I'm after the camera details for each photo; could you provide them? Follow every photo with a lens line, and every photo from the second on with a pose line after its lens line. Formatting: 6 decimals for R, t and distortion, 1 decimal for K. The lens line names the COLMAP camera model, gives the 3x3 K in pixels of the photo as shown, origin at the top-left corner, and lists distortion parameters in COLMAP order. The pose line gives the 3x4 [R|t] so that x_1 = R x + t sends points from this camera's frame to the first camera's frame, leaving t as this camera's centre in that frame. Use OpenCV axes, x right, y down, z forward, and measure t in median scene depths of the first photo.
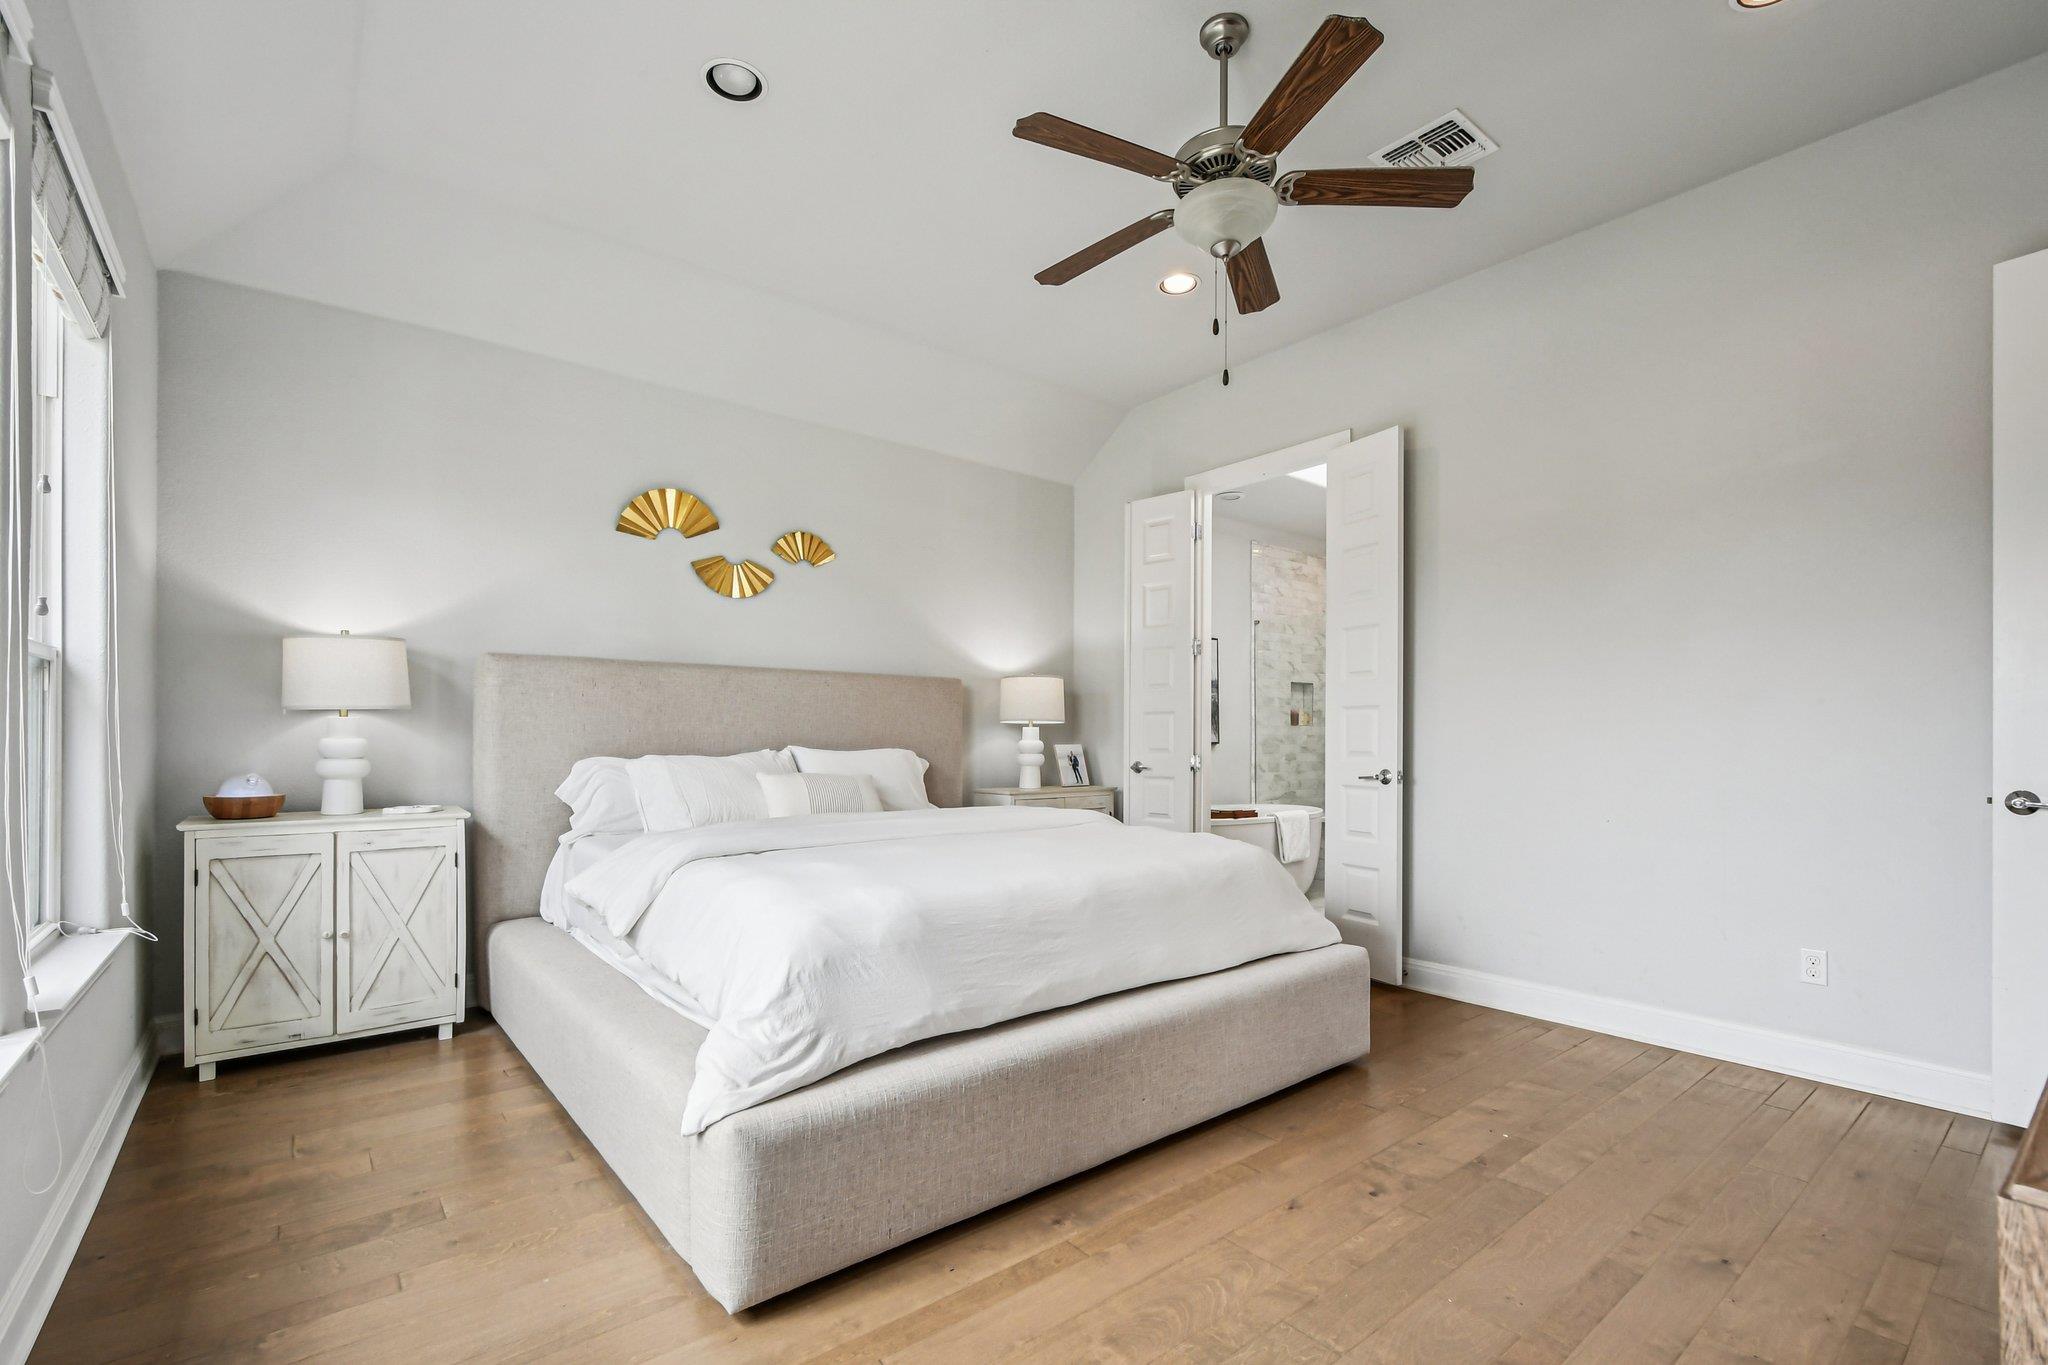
lens RADIAL K [[917.4, 0, 1020.4], [0, 917.4, 710.6], [0, 0, 1]] dist [0.017066, -0.000342]
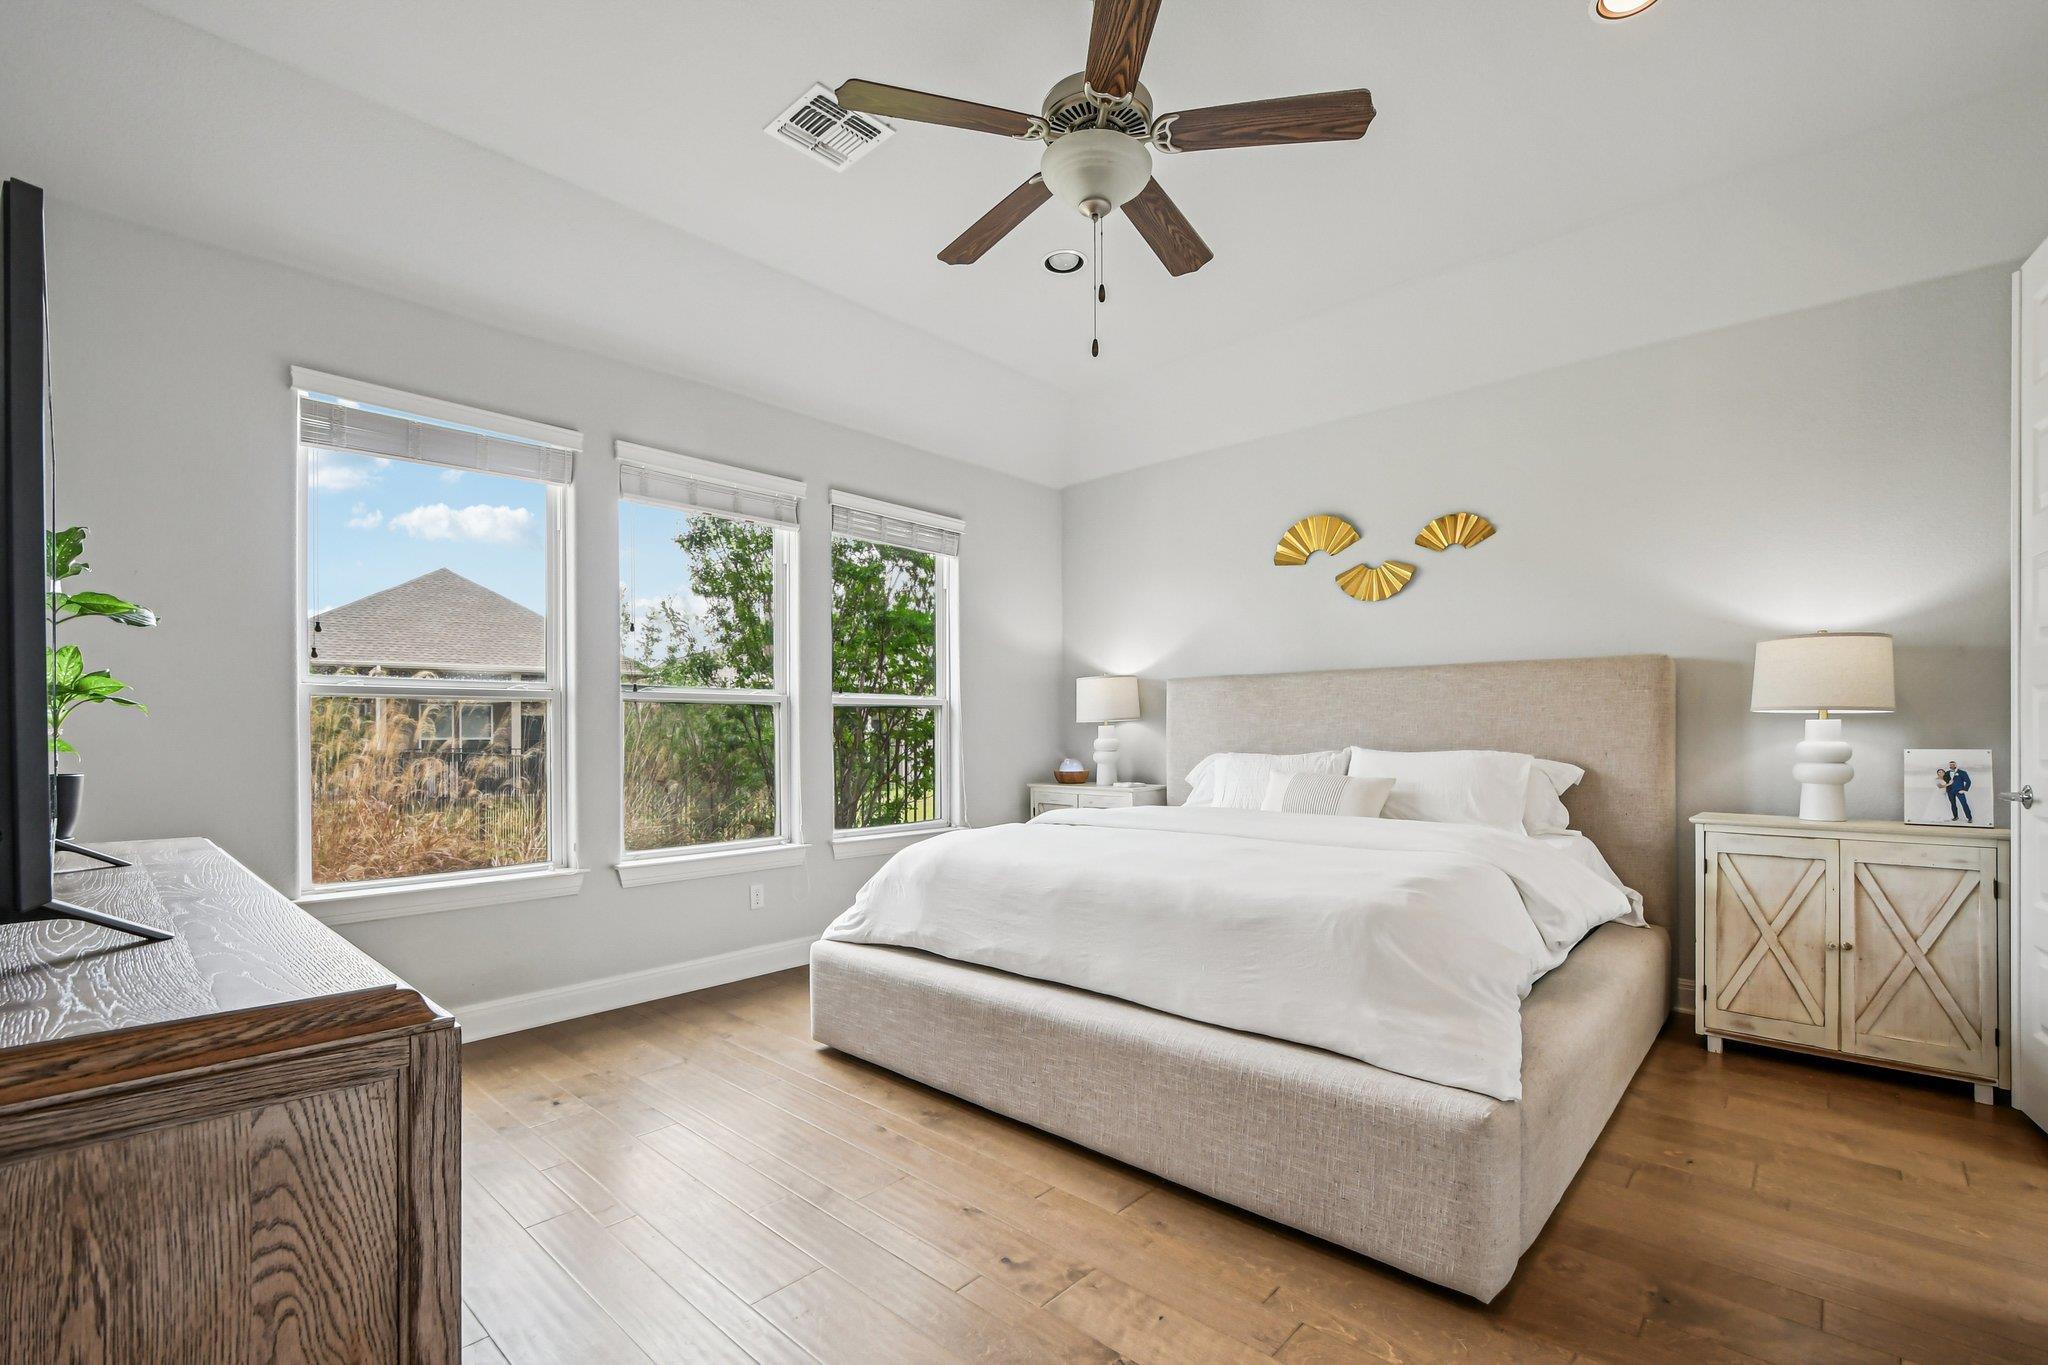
lens RADIAL K [[902.1, 0, 1019.3], [0, 902.1, 729.9], [0, 0, 1]] dist [-0.004810, -0.001076]
pose [[0.142170, -0.011075, -0.989780, 0.603216], [0.028786, 0.999561, -0.007049, 0.015237], [0.989424, -0.027489, 0.142426, 0.447299]]
